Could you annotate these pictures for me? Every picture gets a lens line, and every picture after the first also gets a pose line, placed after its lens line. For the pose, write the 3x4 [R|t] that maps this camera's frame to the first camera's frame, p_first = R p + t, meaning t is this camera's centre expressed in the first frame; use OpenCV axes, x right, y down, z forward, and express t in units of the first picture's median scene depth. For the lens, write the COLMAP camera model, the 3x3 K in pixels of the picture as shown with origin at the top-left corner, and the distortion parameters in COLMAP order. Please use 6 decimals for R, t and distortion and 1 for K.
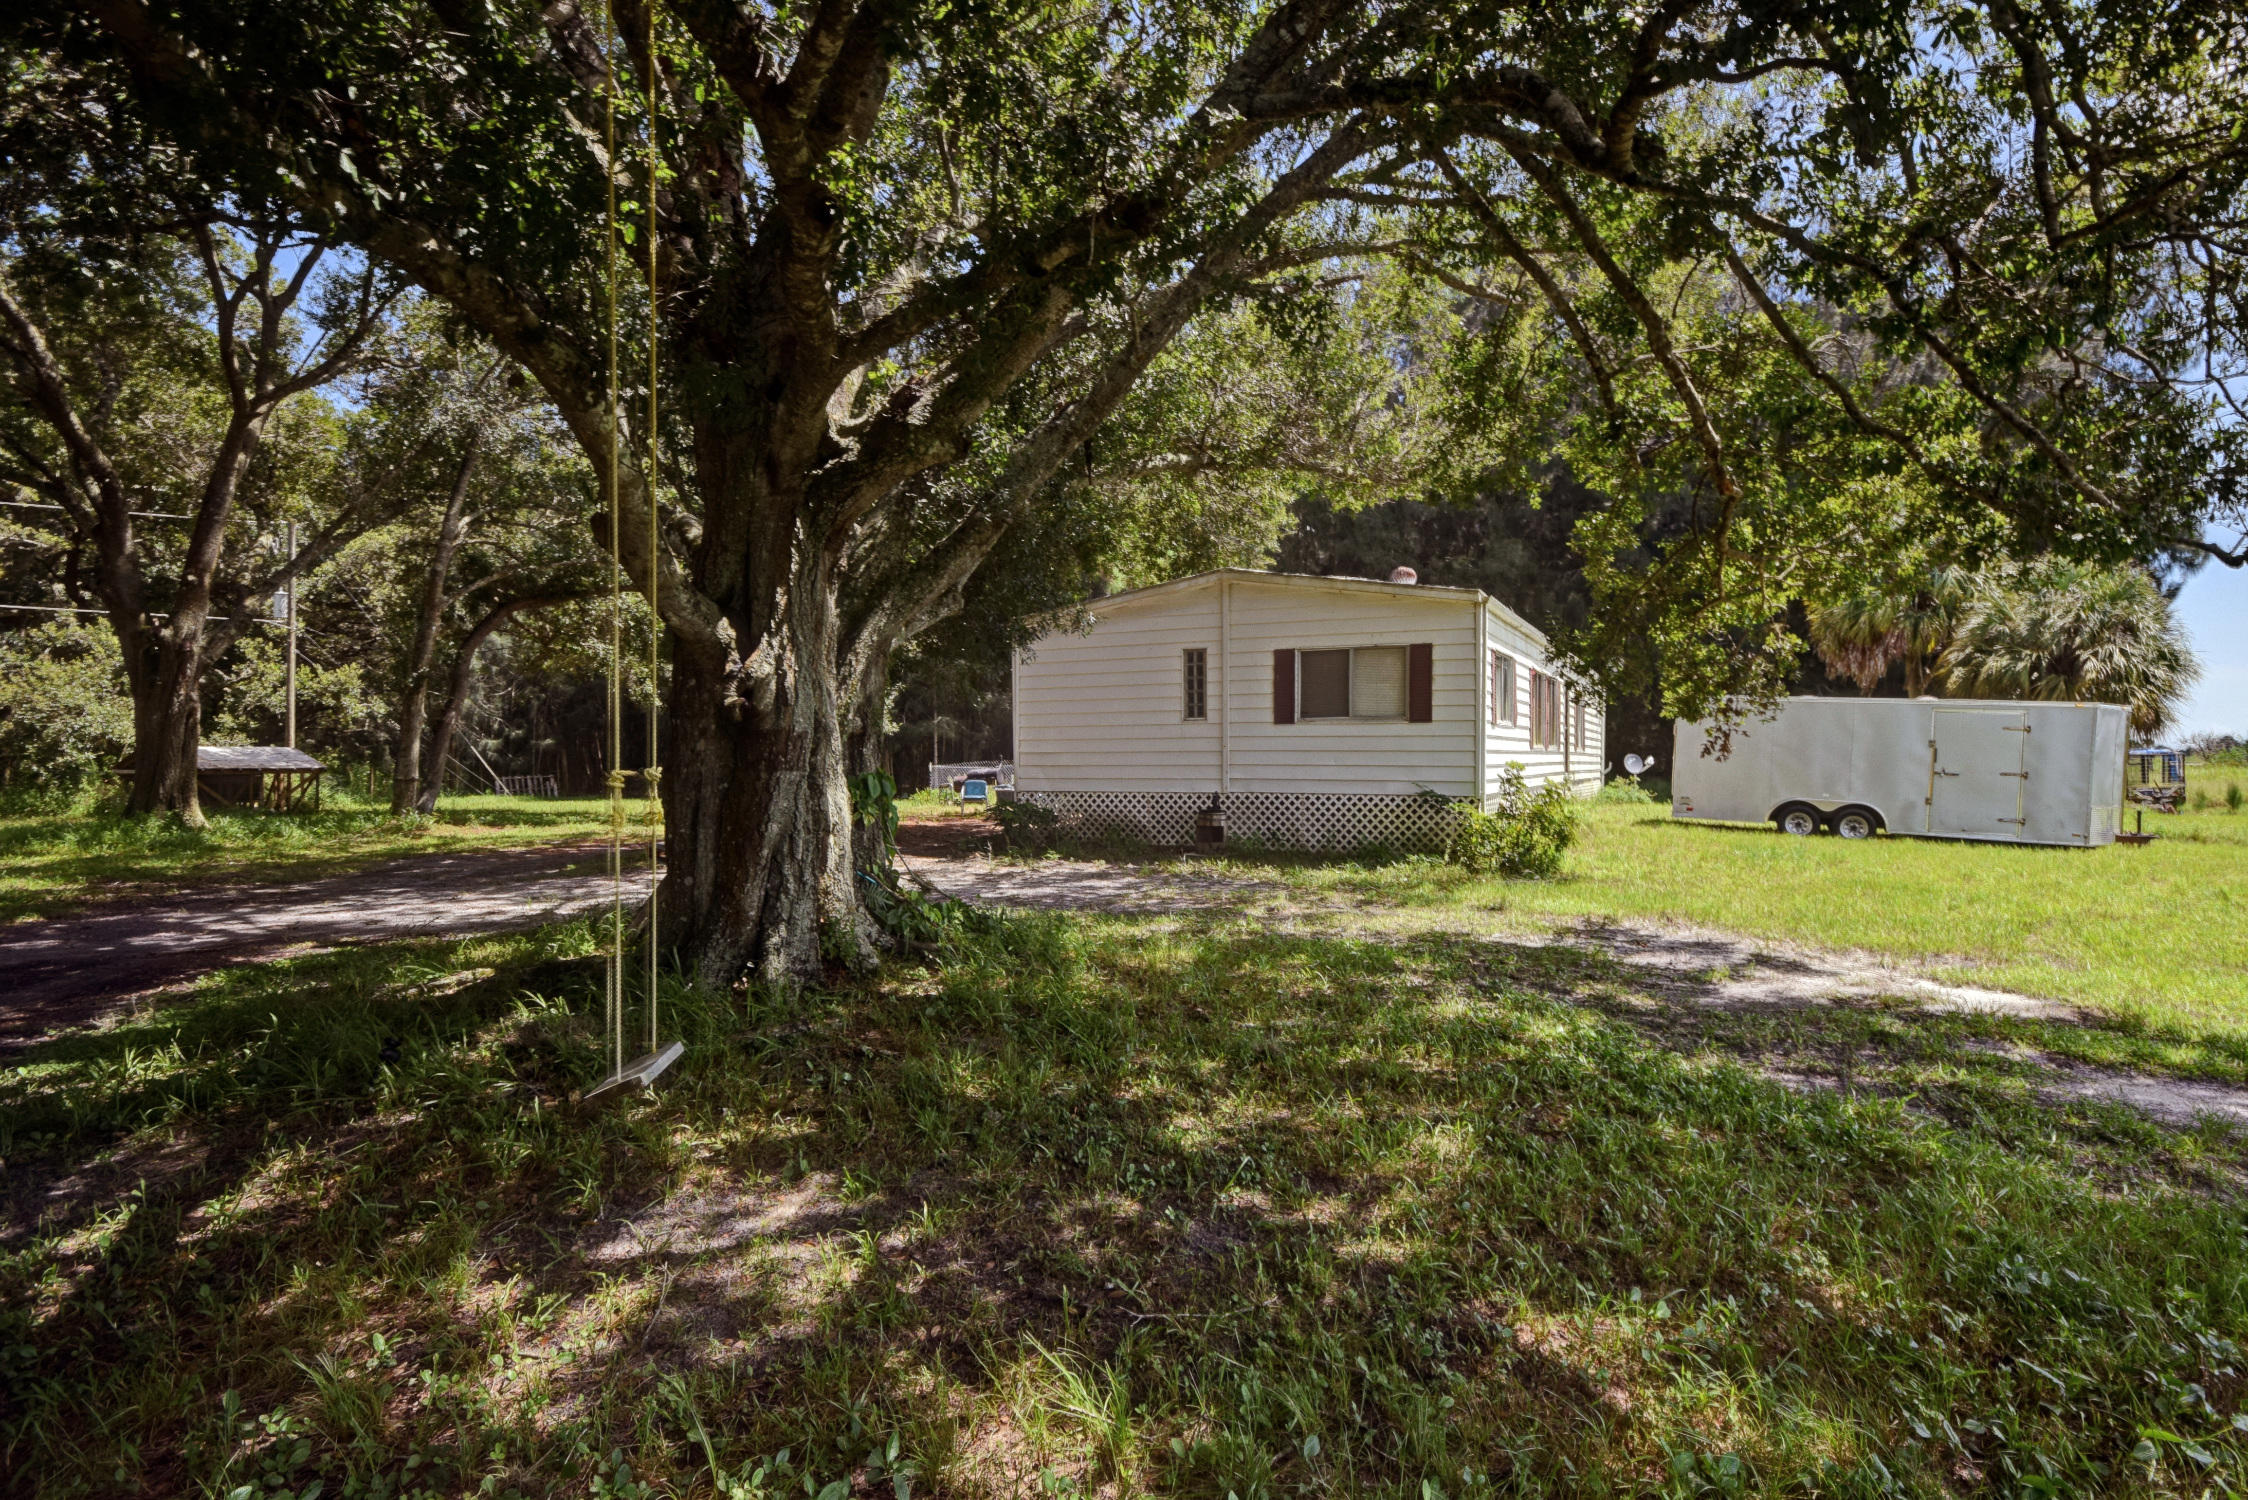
lens RADIAL K [[1145.7, 0, 1130.0], [0, 1145.7, 750.4], [0, 0, 1]] dist [-0.003163, 0.000076]
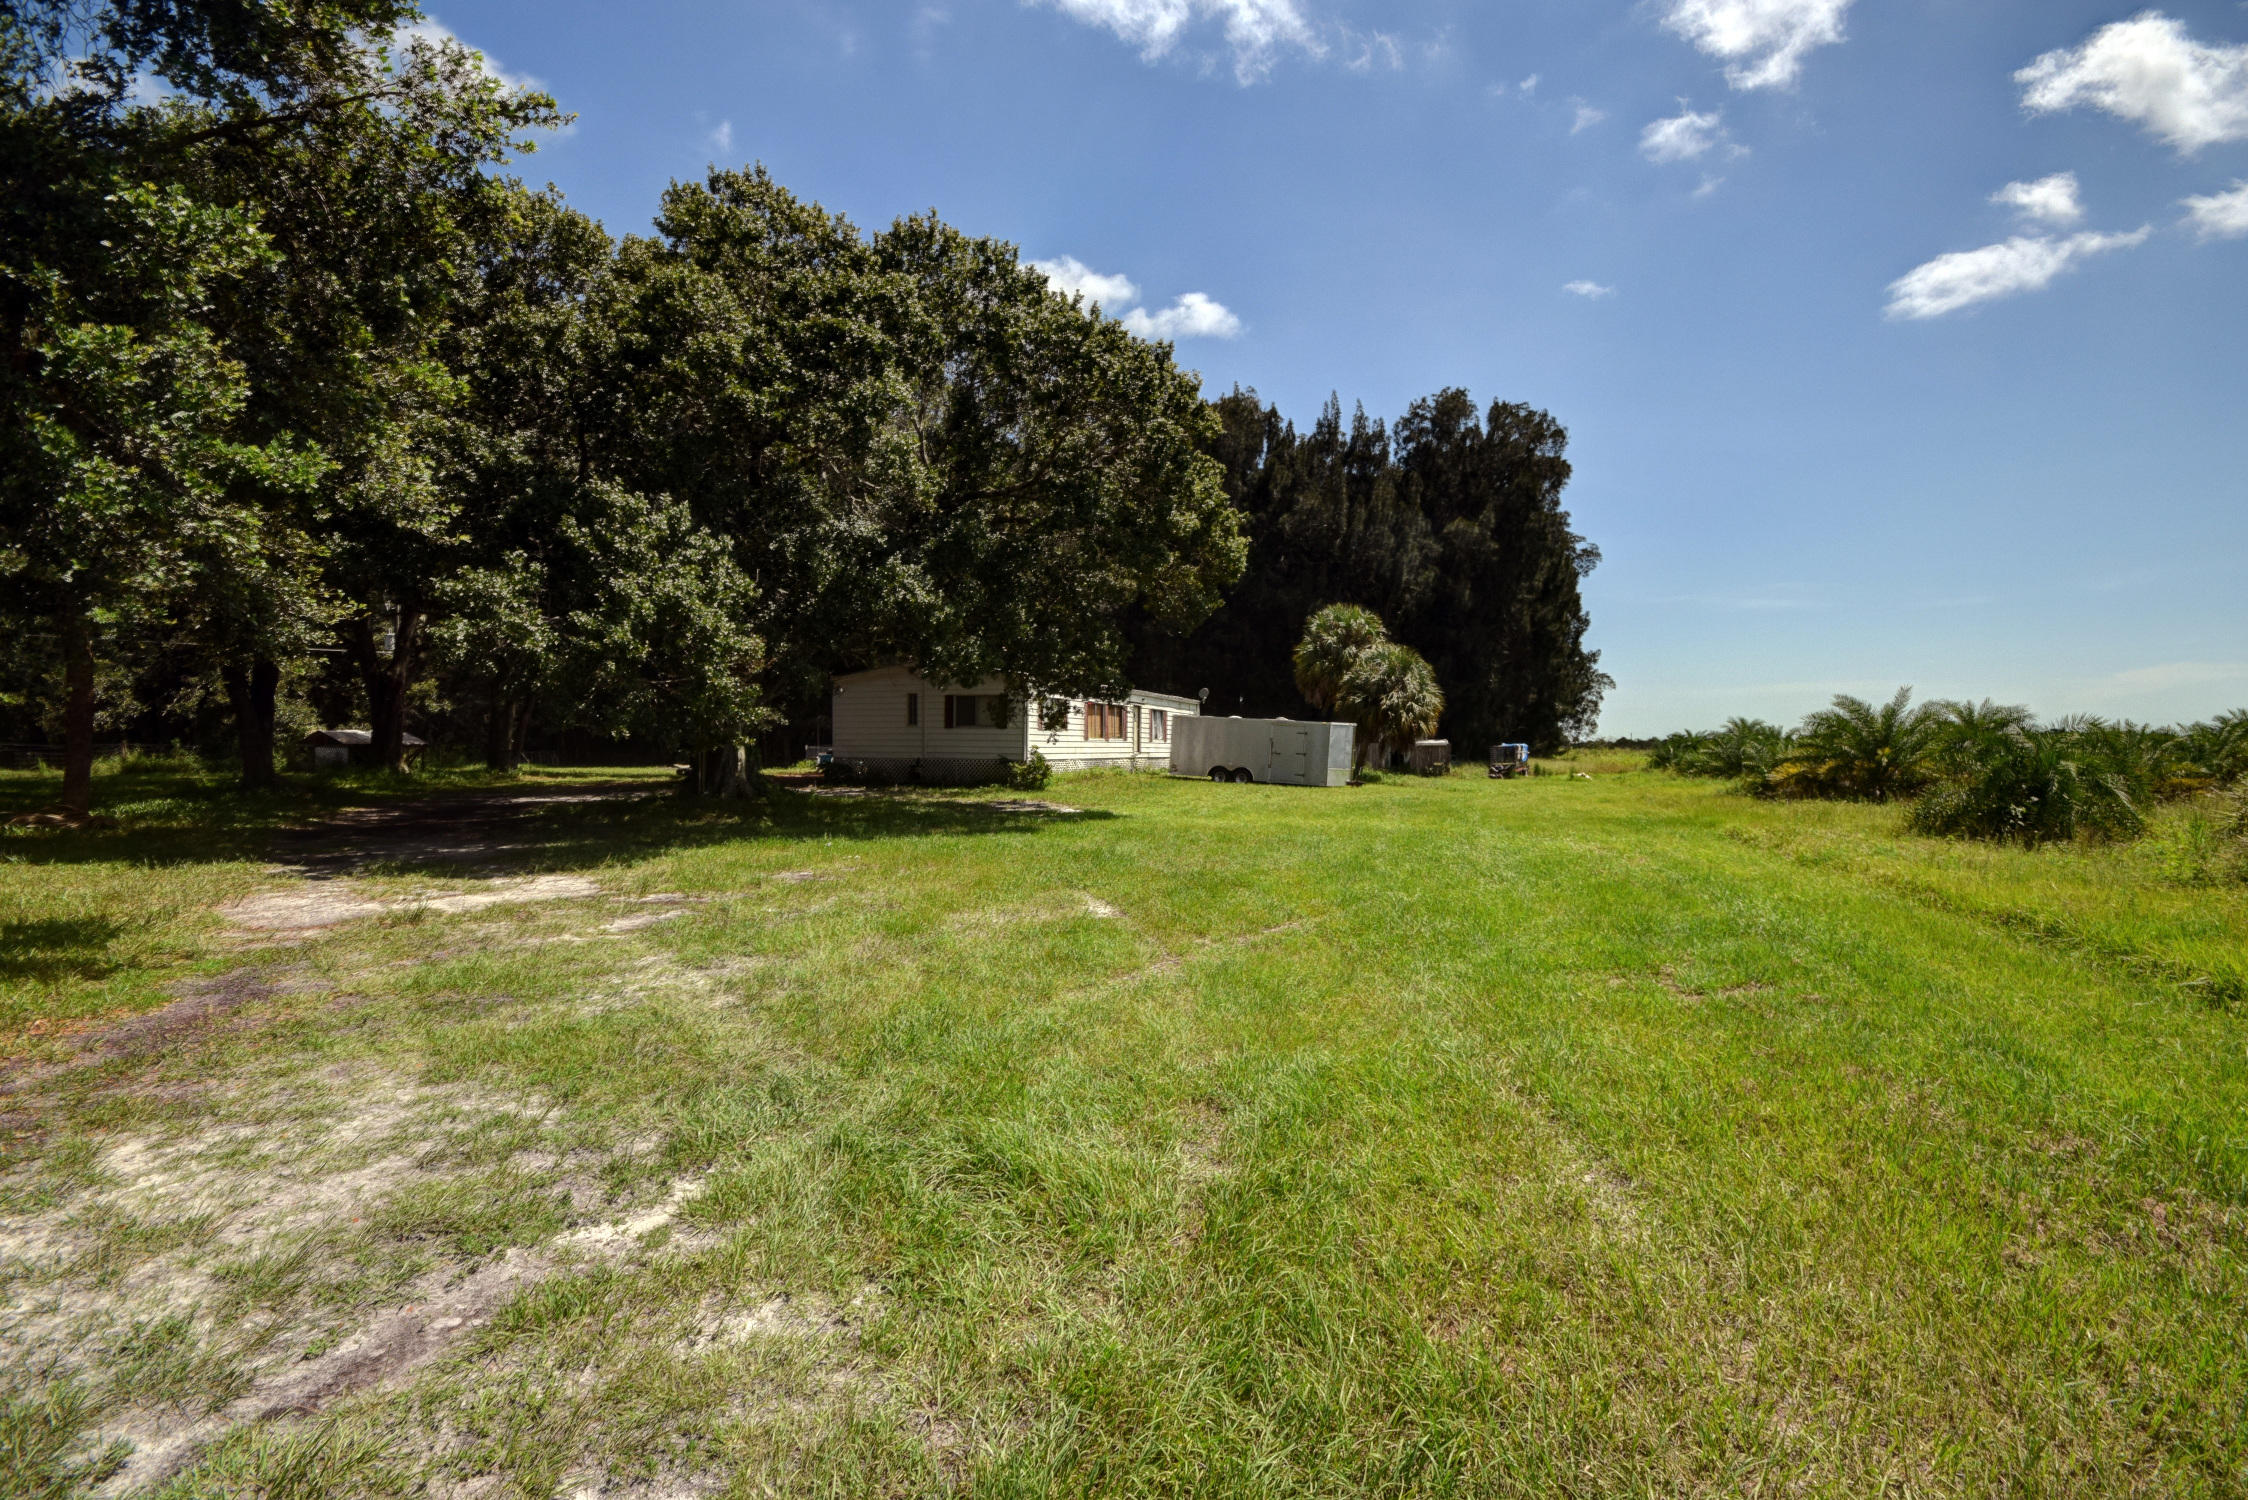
lens RADIAL K [[1041.8, 0, 1134.7], [0, 1041.8, 748.4], [0, 0, 1]] dist [0.001067, 0.000032]
pose [[0.996050, 0.009106, 0.088327, 0.300132], [-0.009818, 0.999923, 0.007640, -0.001316], [-0.088251, -0.008477, 0.996062, -1.028703]]
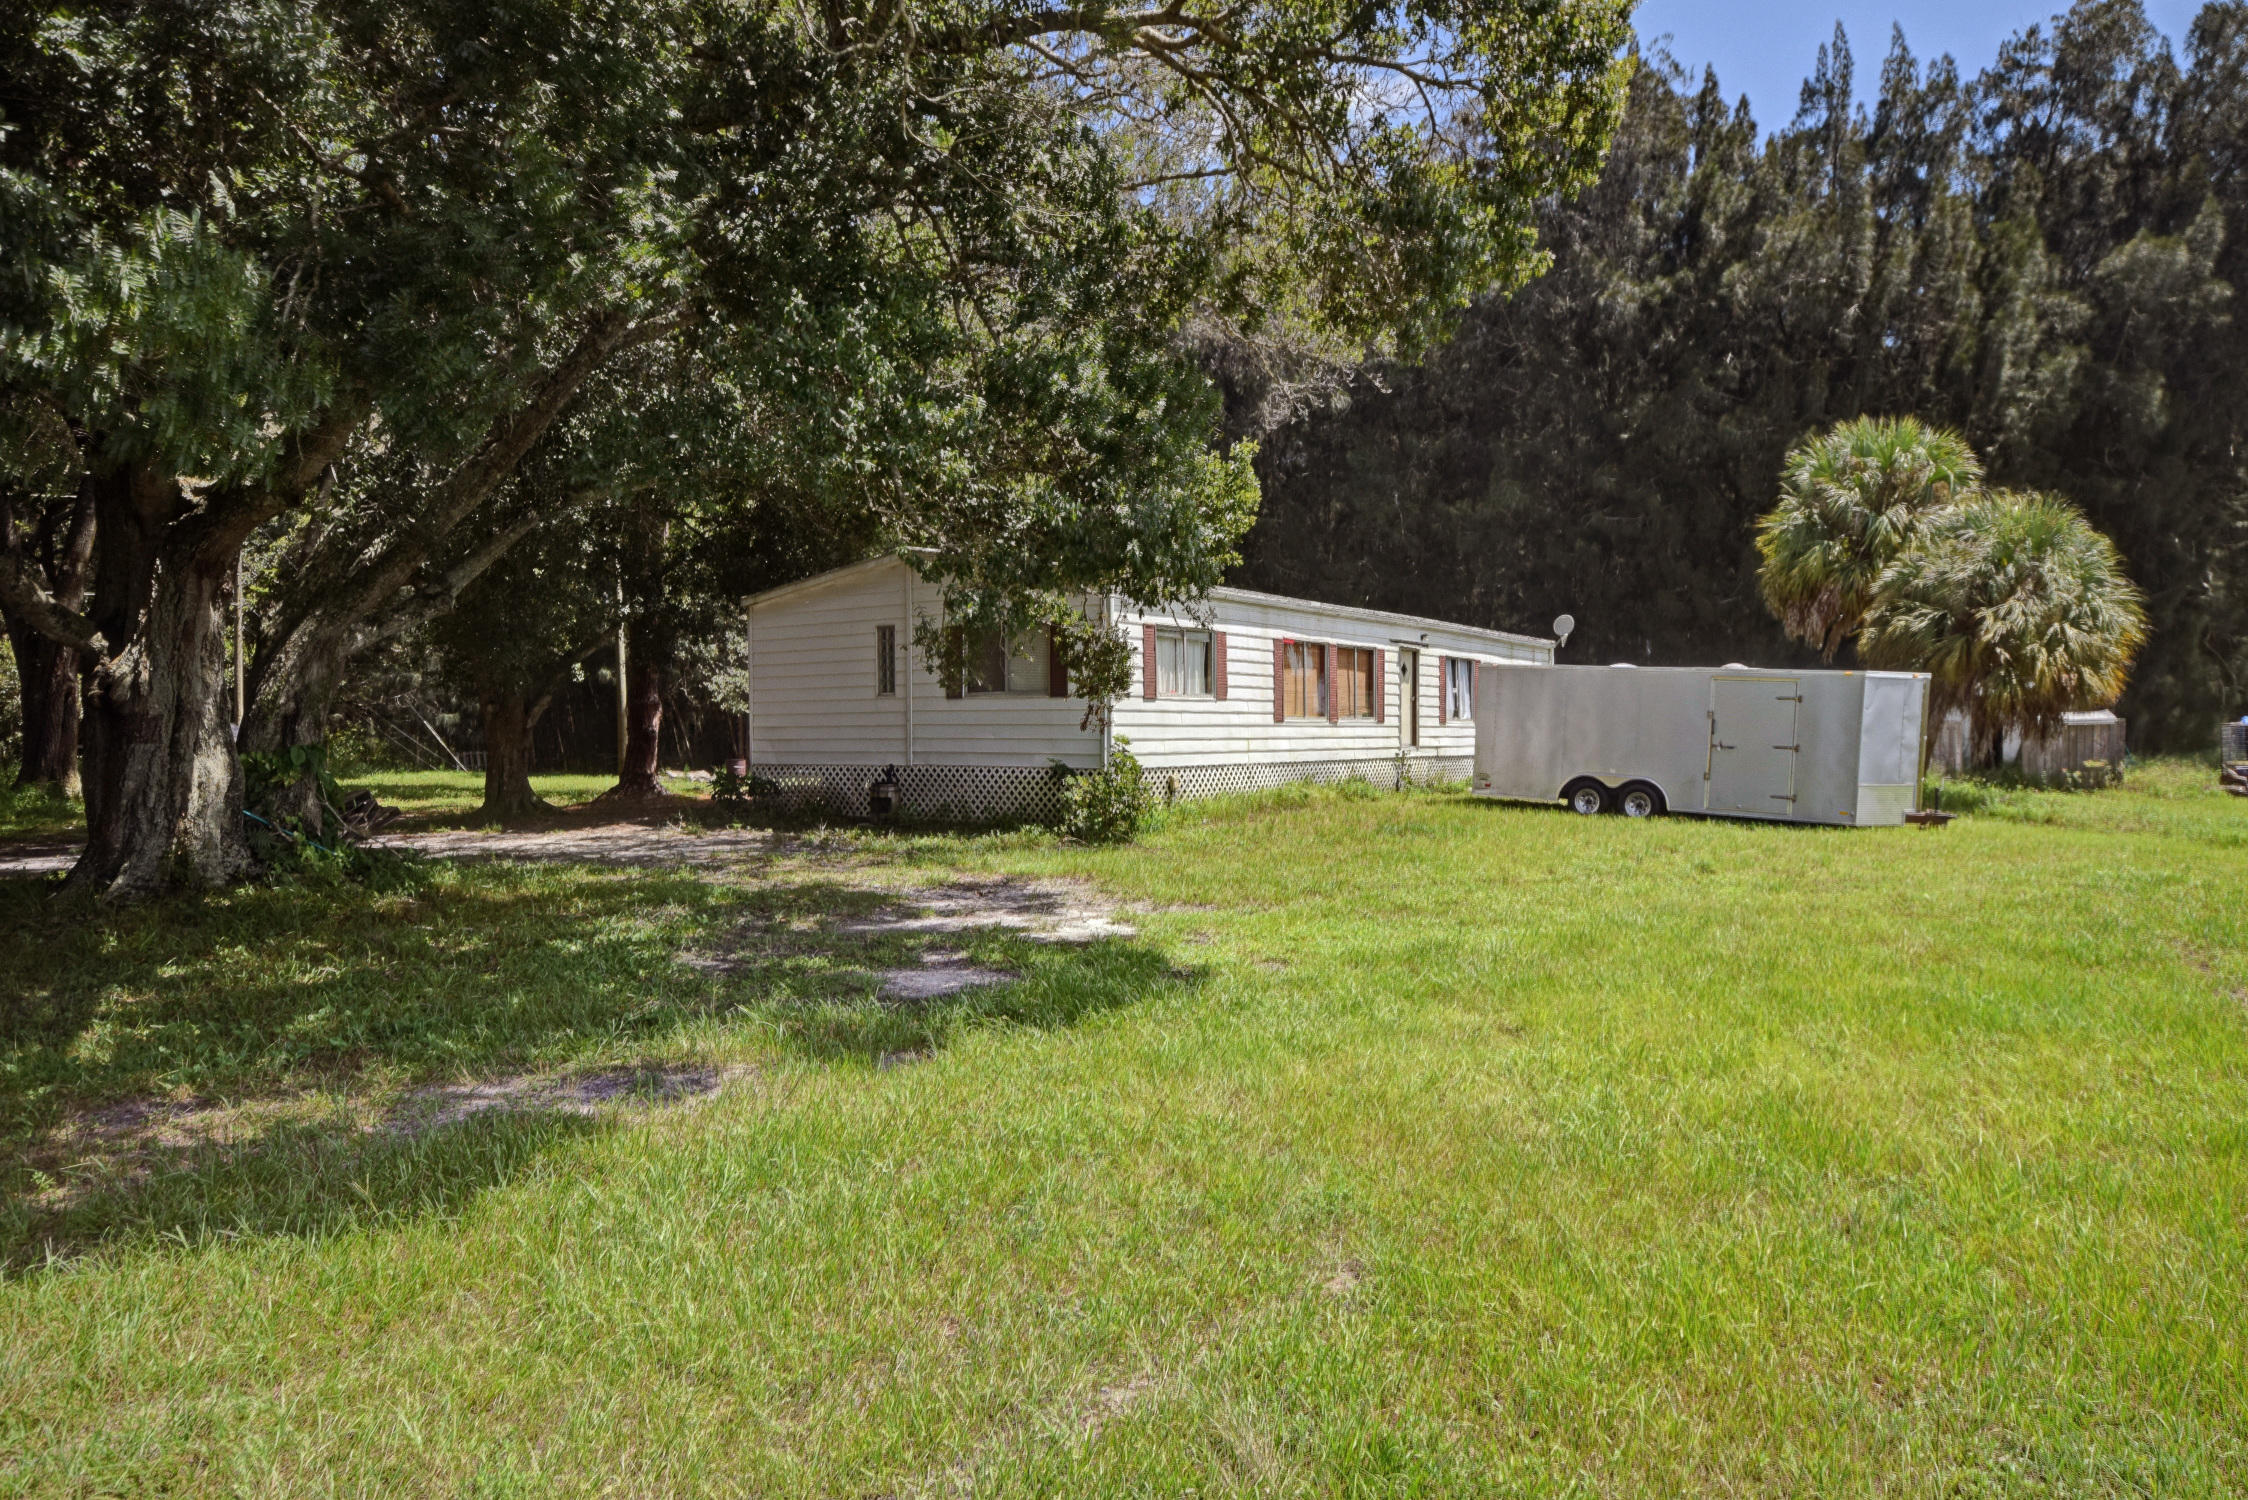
lens RADIAL K [[1407.5, 0, 1175.3], [0, 1407.5, 739.3], [0, 0, 1]] dist [0.032992, -0.000572]
pose [[0.989946, -0.001348, -0.141436, 0.480215], [0.003097, 0.999921, 0.012151, -0.001497], [0.141409, -0.012467, 0.989873, -0.216219]]
